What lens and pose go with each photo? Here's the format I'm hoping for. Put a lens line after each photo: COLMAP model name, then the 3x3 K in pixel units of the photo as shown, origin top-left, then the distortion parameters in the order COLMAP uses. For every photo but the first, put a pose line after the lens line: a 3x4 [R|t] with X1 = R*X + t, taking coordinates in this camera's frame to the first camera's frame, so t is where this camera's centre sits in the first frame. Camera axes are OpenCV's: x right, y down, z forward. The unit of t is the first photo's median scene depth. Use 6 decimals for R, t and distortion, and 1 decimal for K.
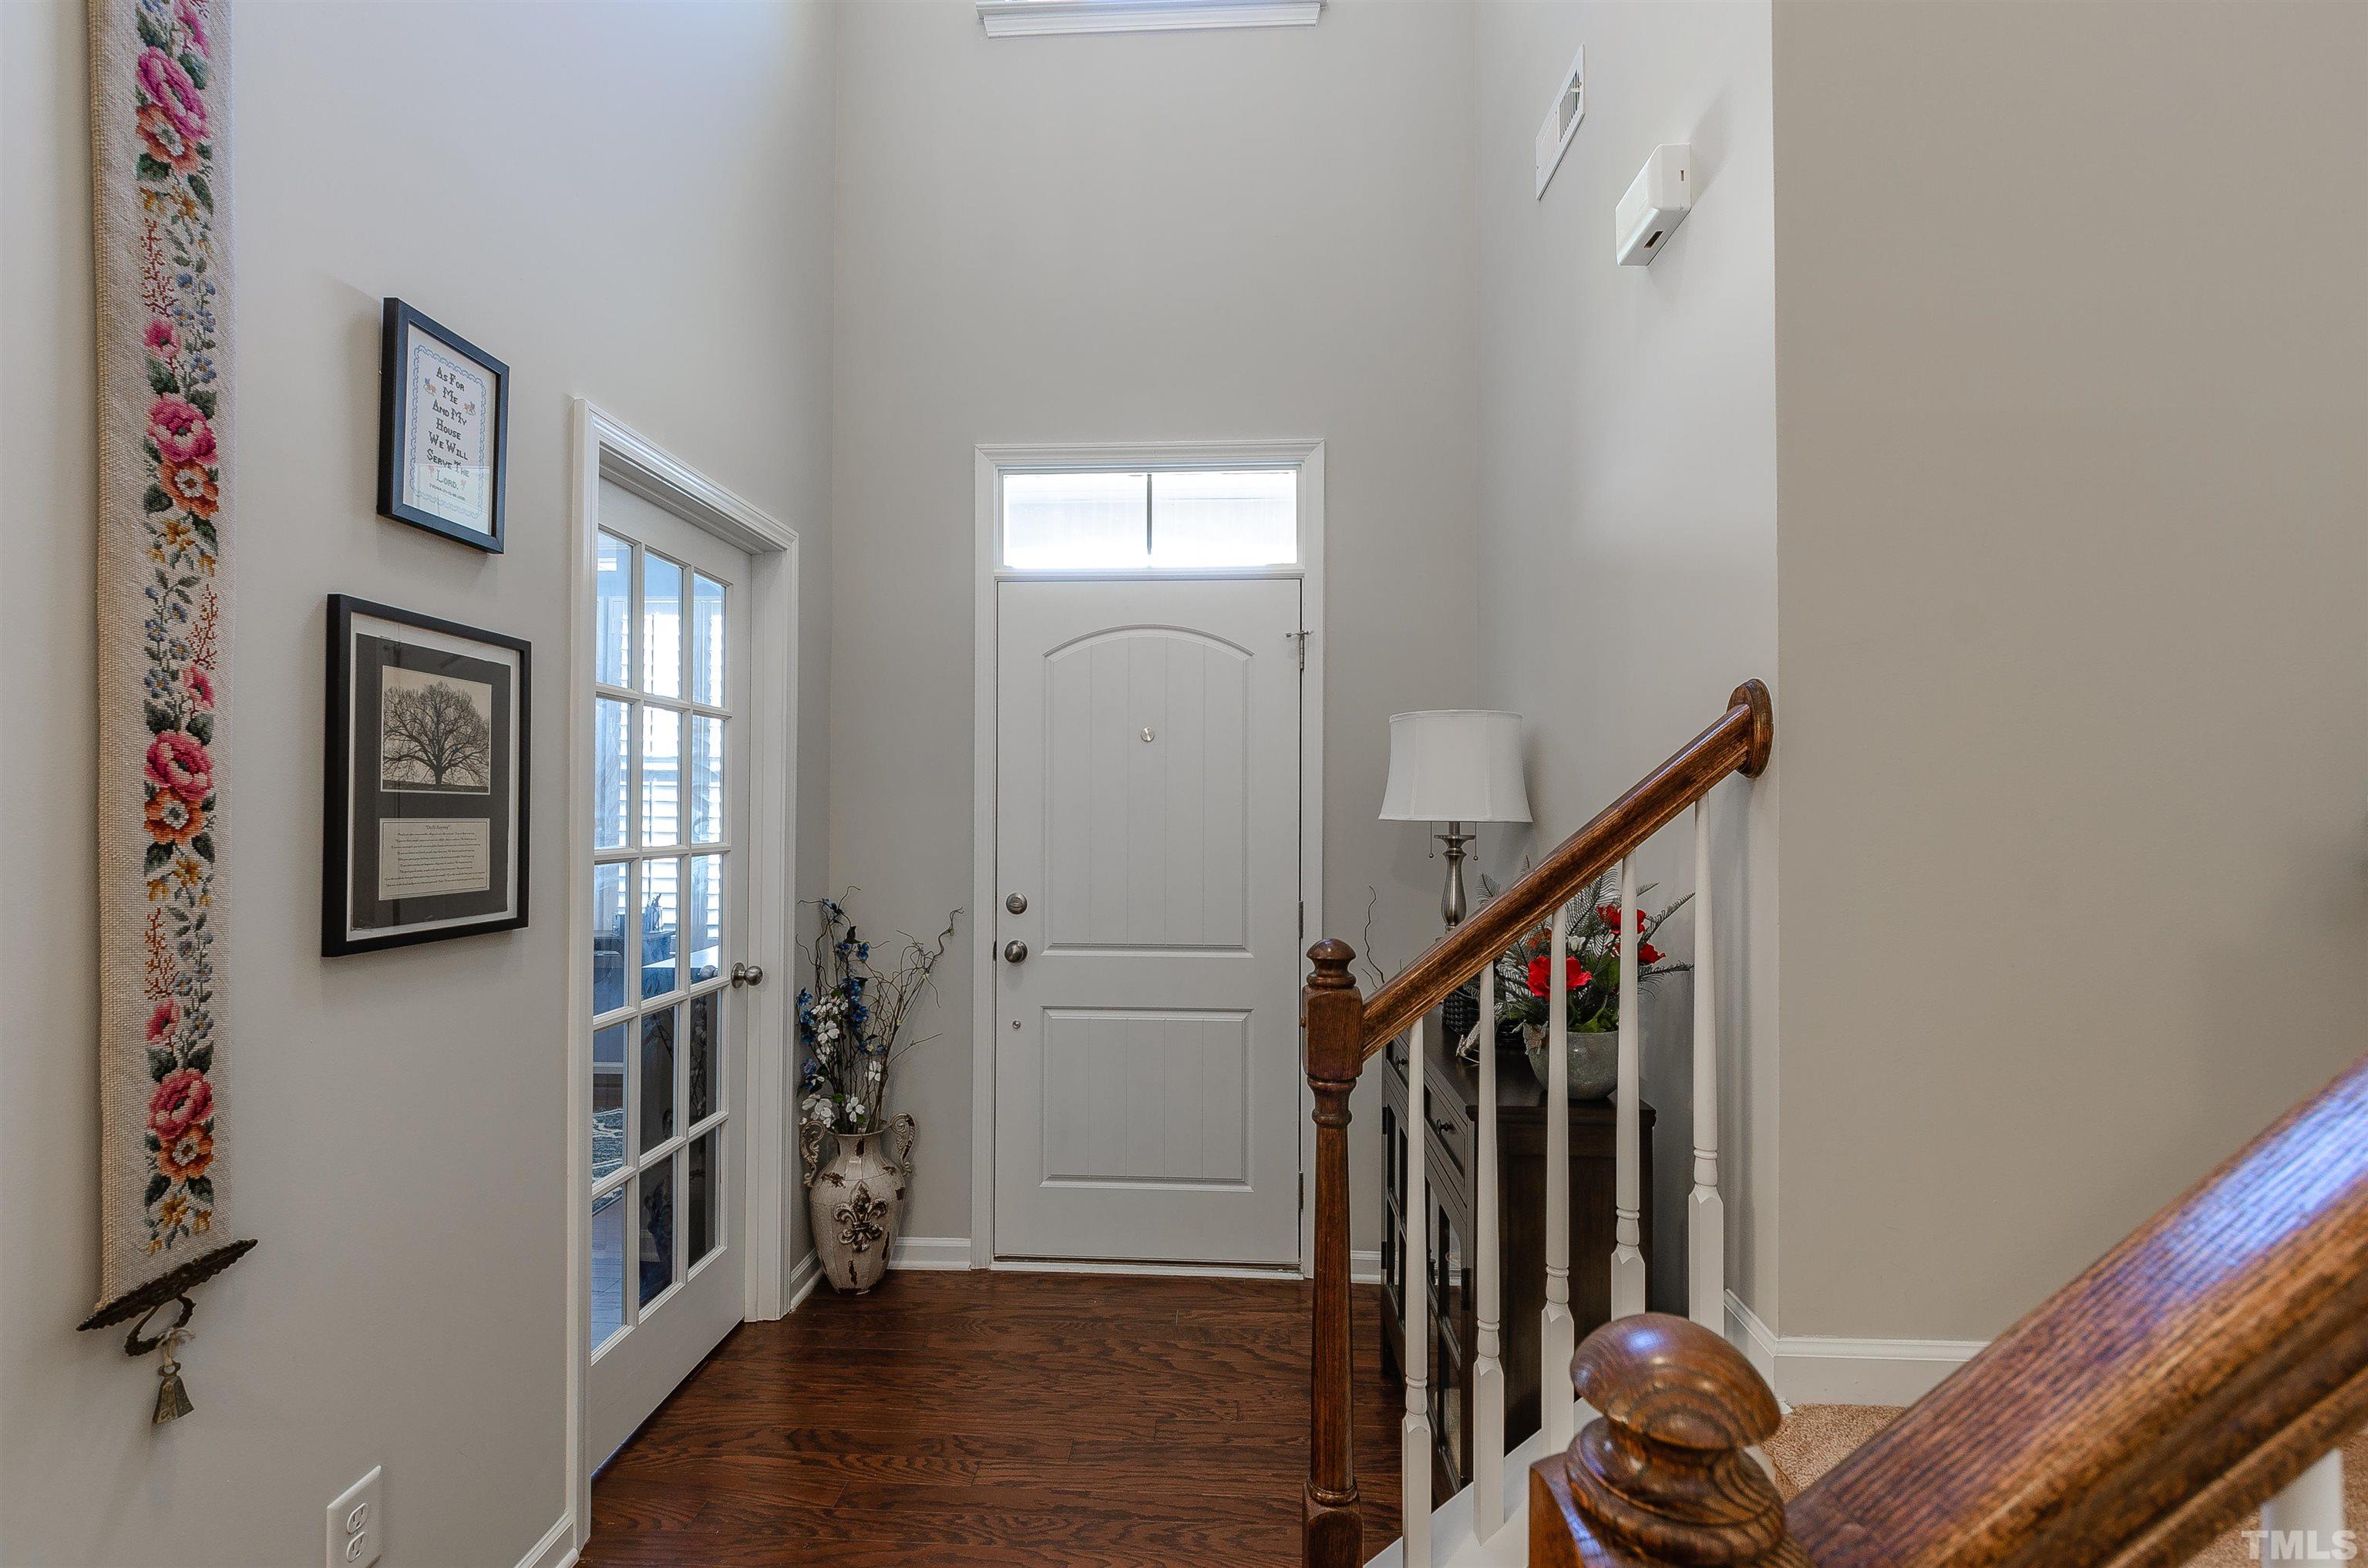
lens RADIAL K [[1032.8, 0, 1175.0], [0, 1032.8, 795.4], [0, 0, 1]] dist [0.001369, 0.000180]
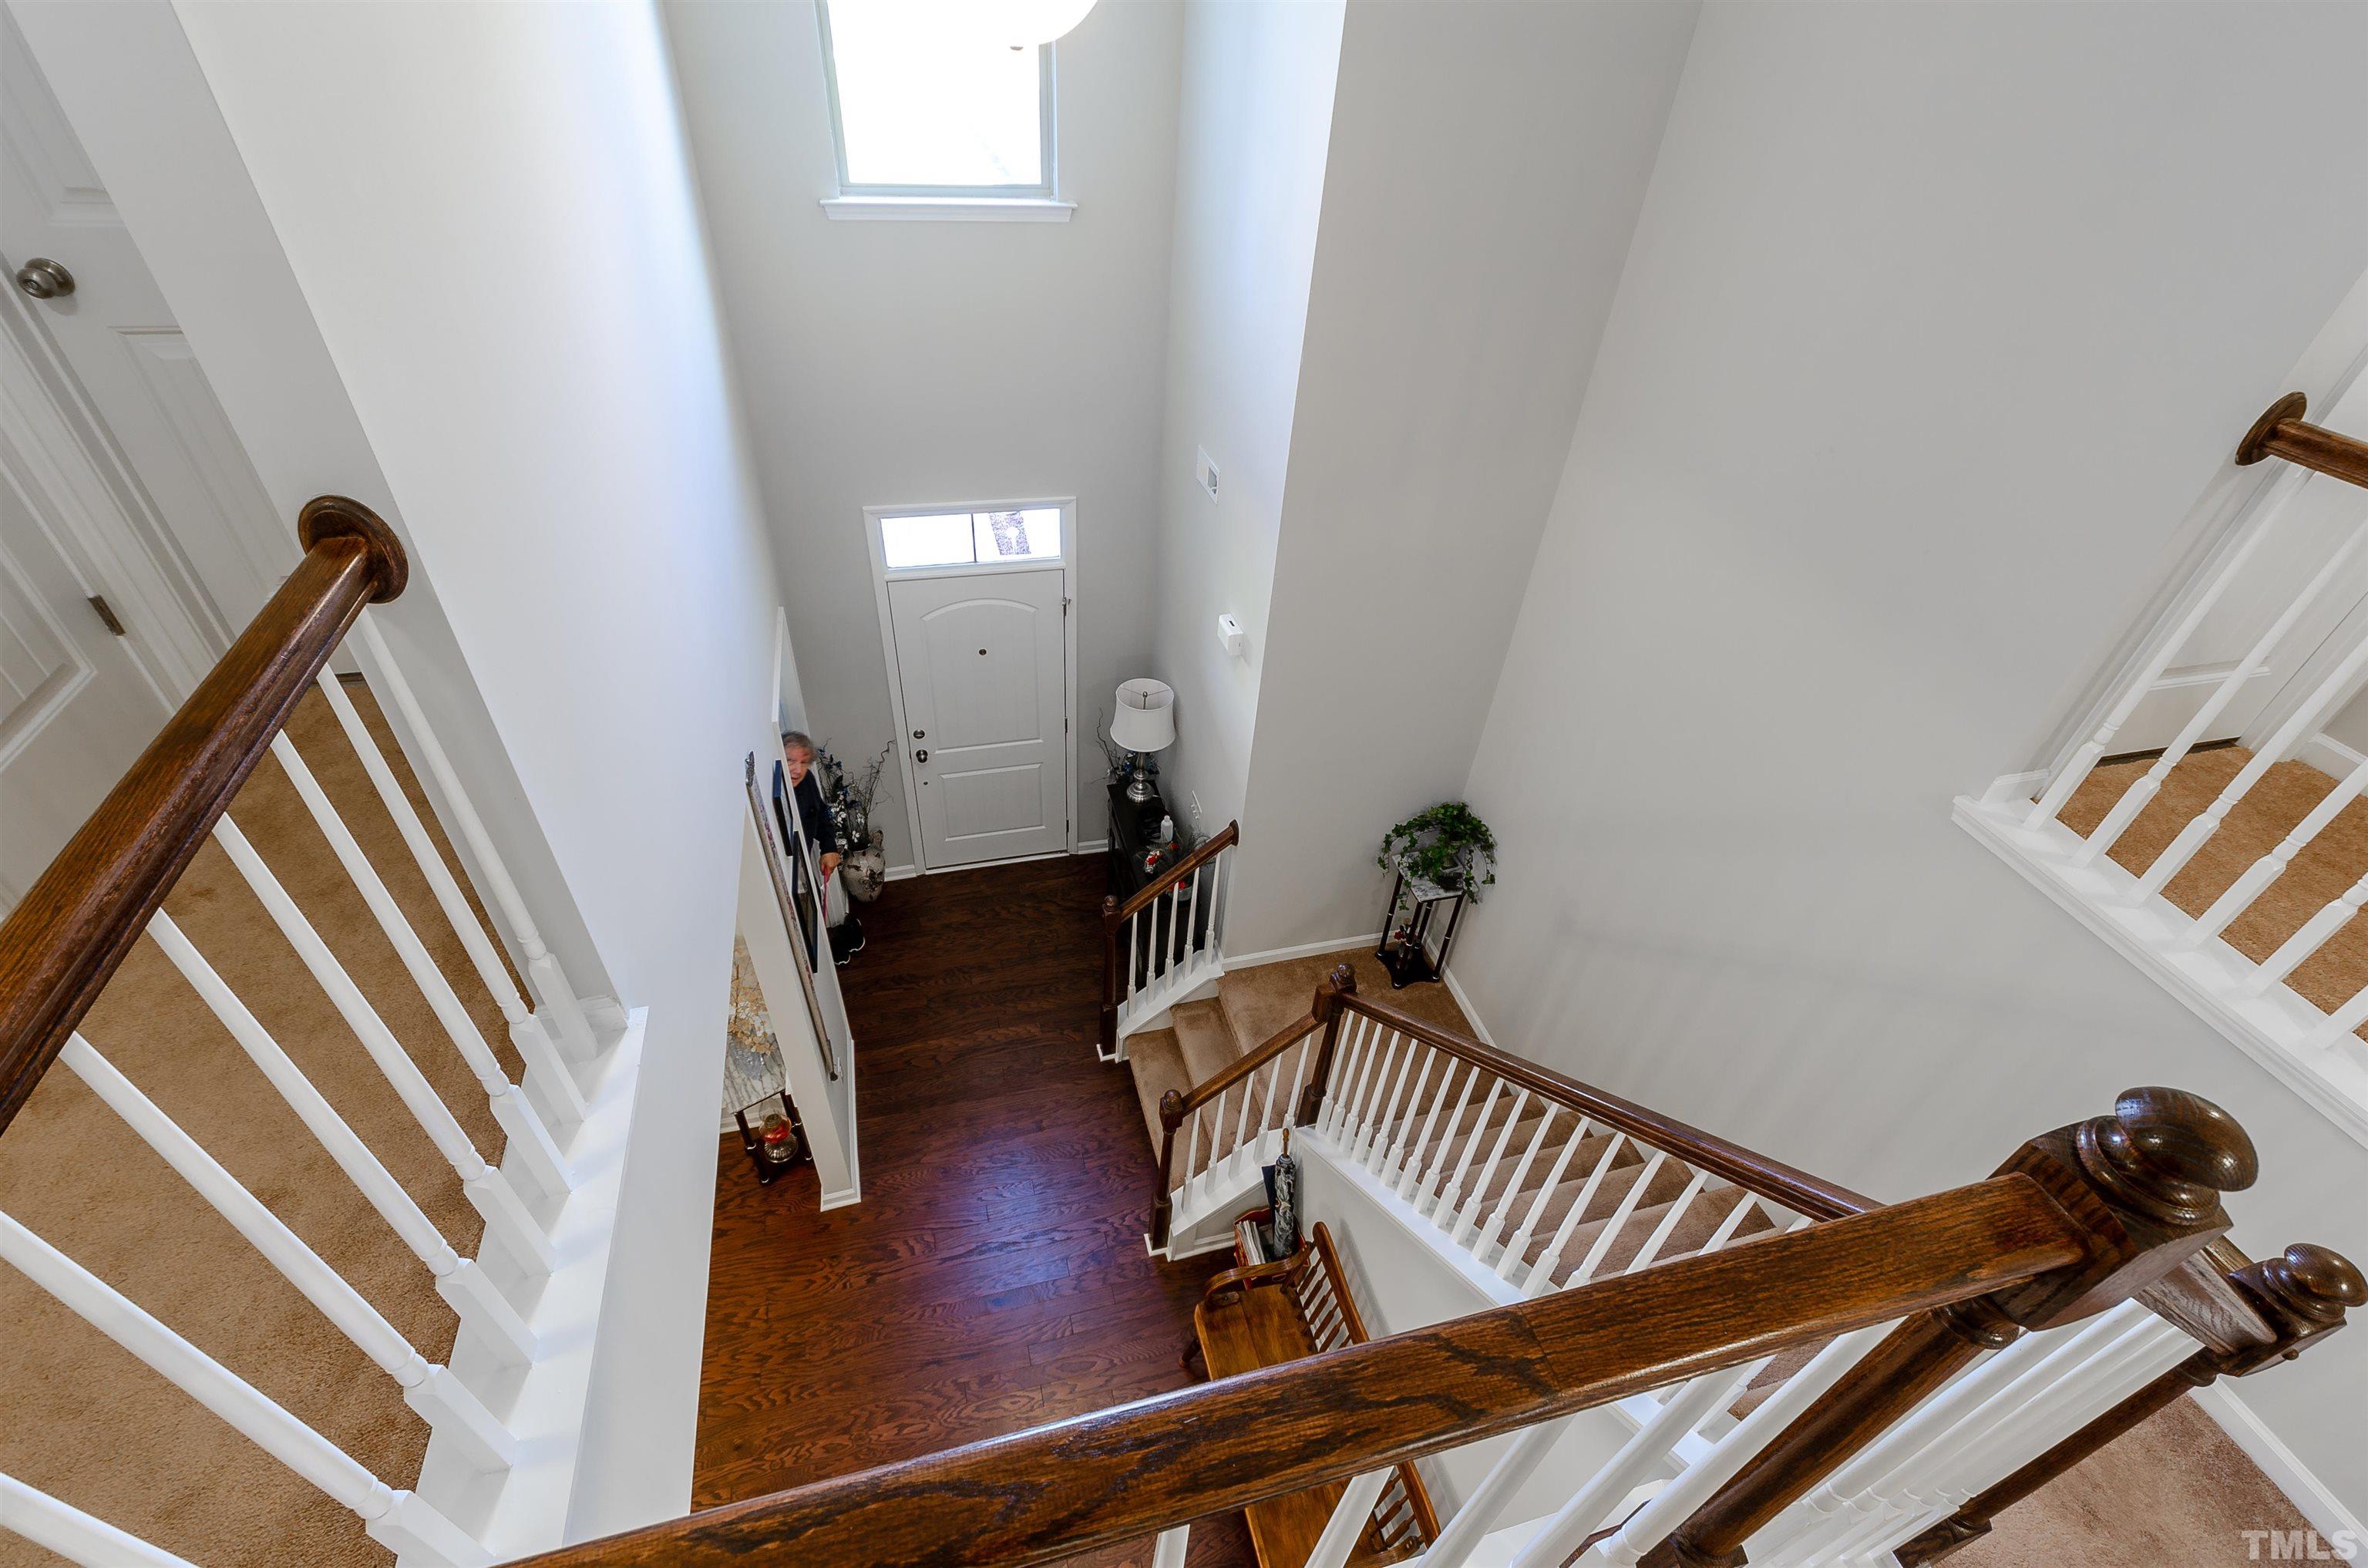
lens RADIAL K [[1032.8, 0, 1174.5], [0, 1032.8, 806.2], [0, 0, 1]] dist [0.001369, 0.000180]
pose [[0.952334, -0.157629, 0.261175, -0.239425], [-0.052690, 0.758292, 0.649783, -1.133099], [-0.300471, -0.632572, 0.713842, -0.626025]]
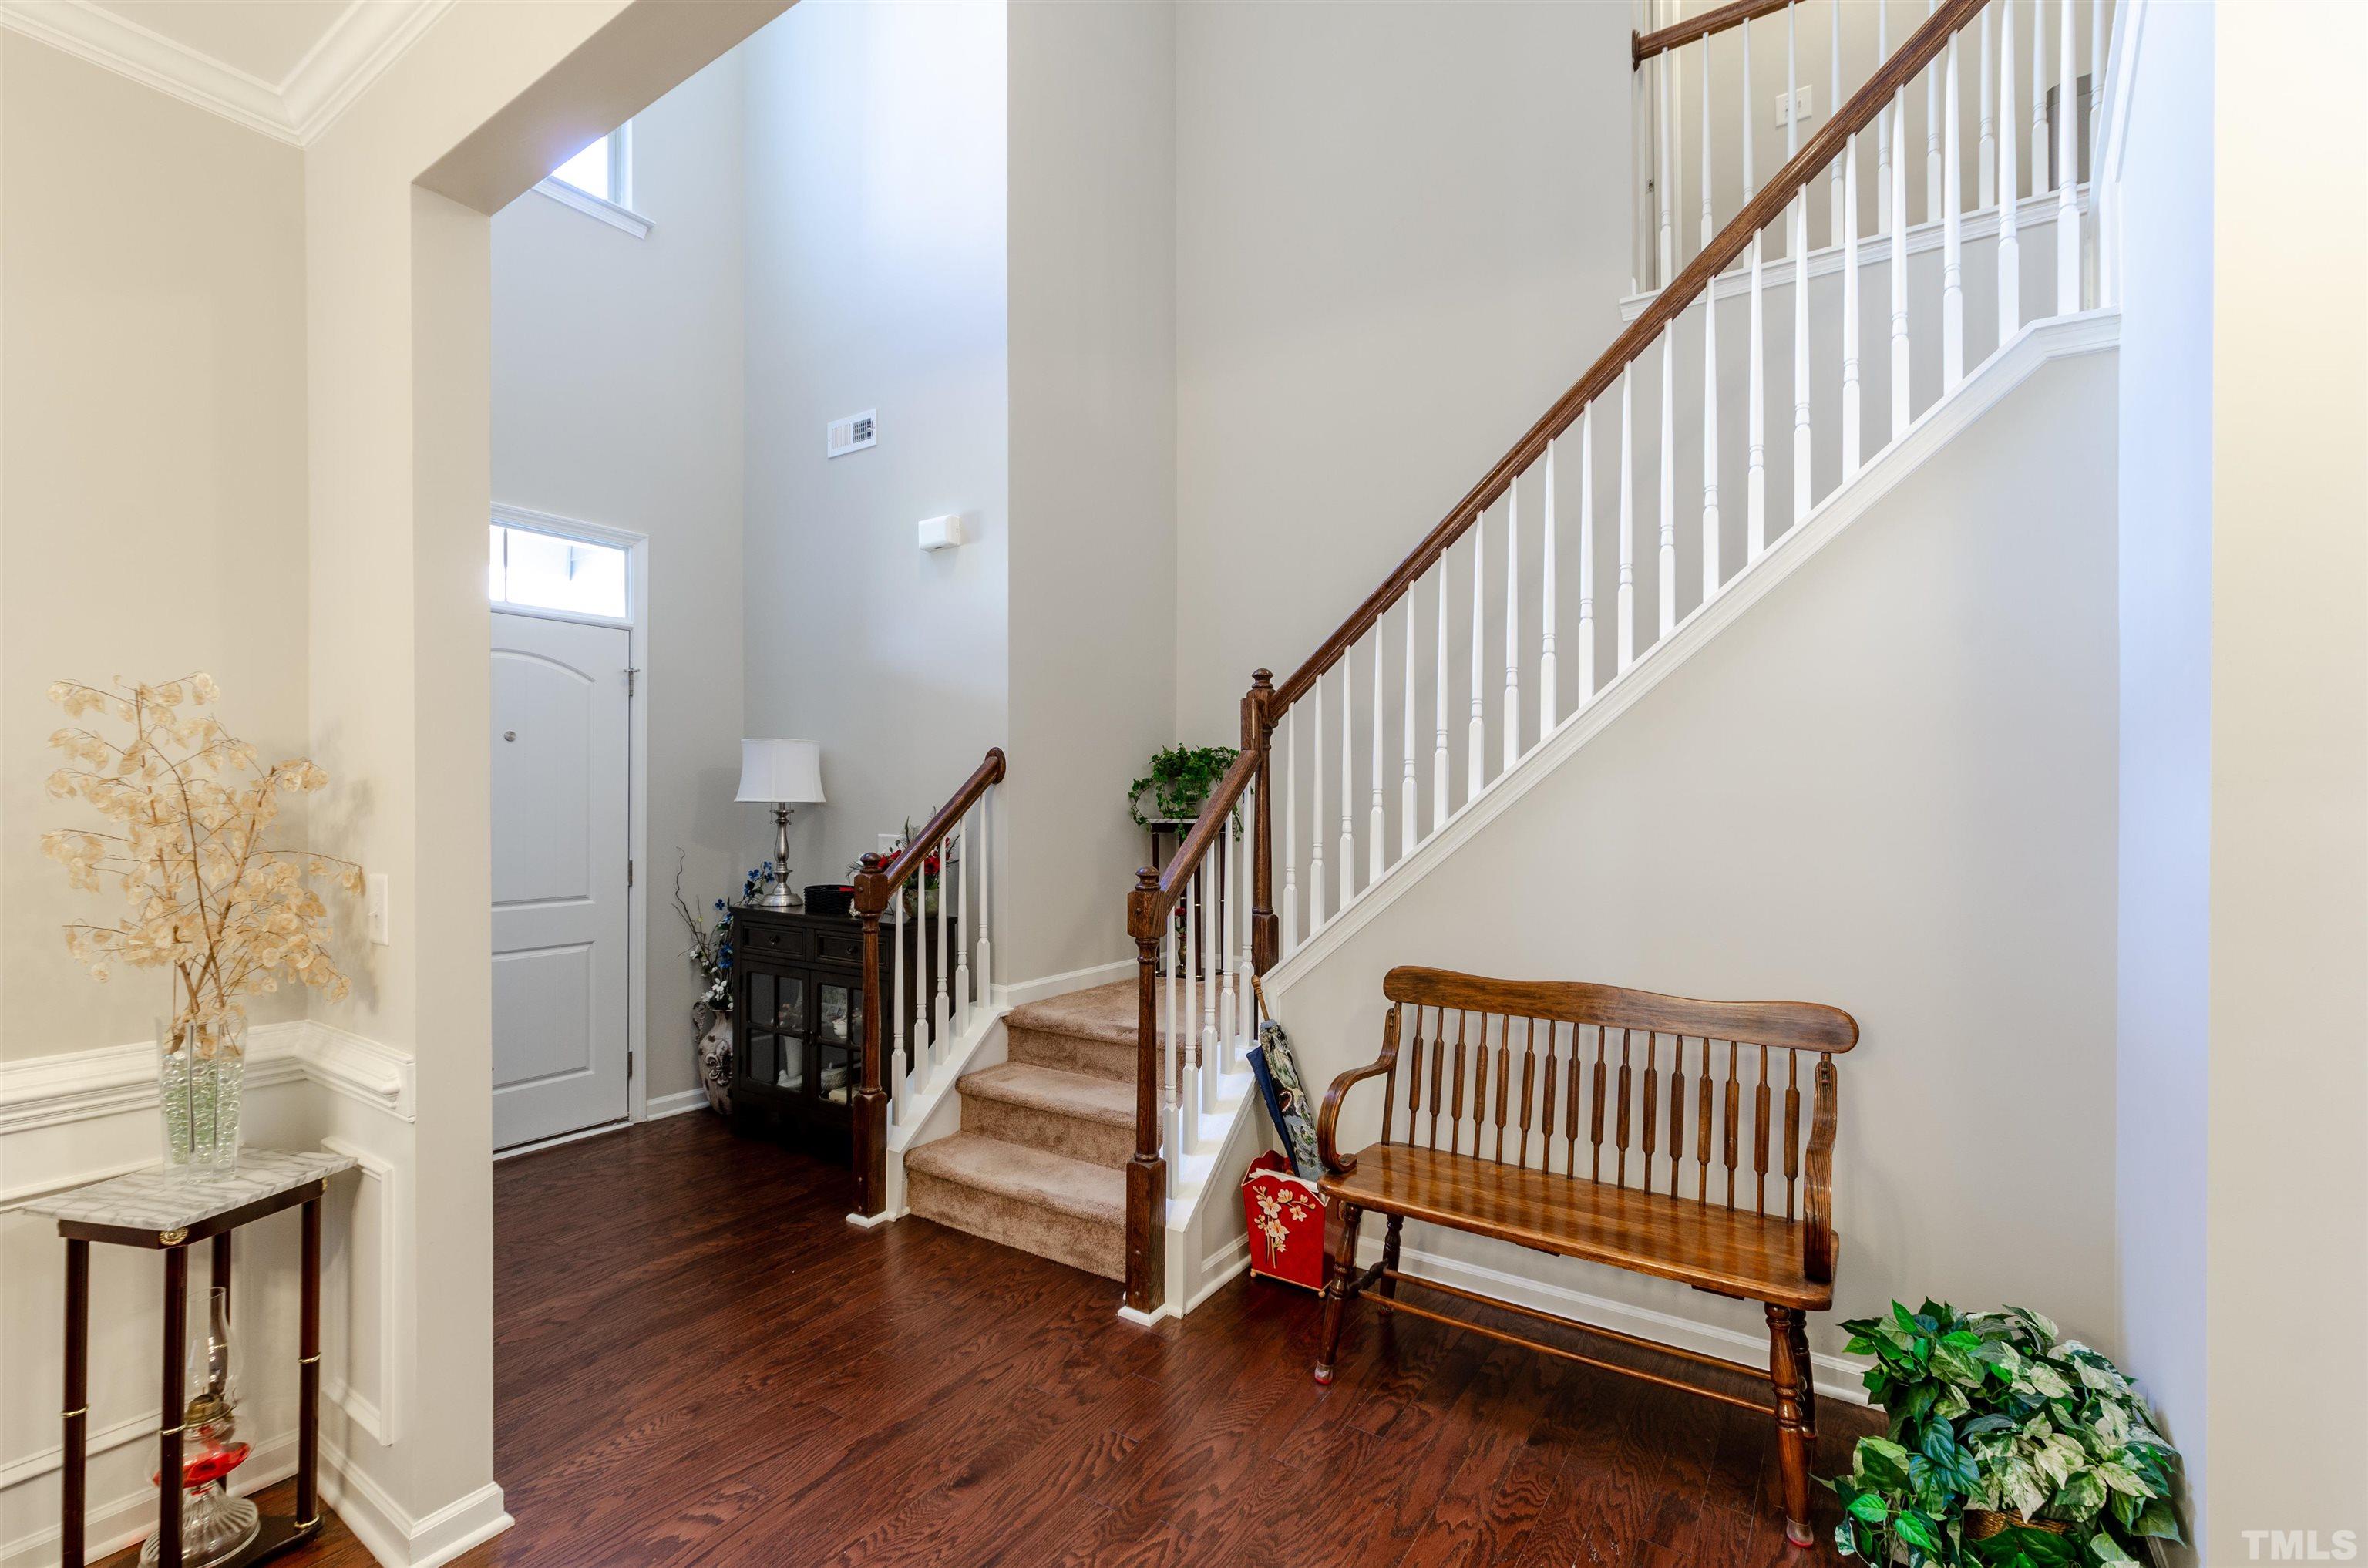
lens RADIAL K [[1032.8, 0, 1173.9], [0, 1032.8, 789.1], [0, 0, 1]] dist [0.001369, 0.000180]
pose [[0.519824, -0.002316, 0.854270, -0.733718], [-0.011957, 0.999879, 0.009986, -0.018360], [-0.854190, -0.015405, 0.519733, -0.388398]]
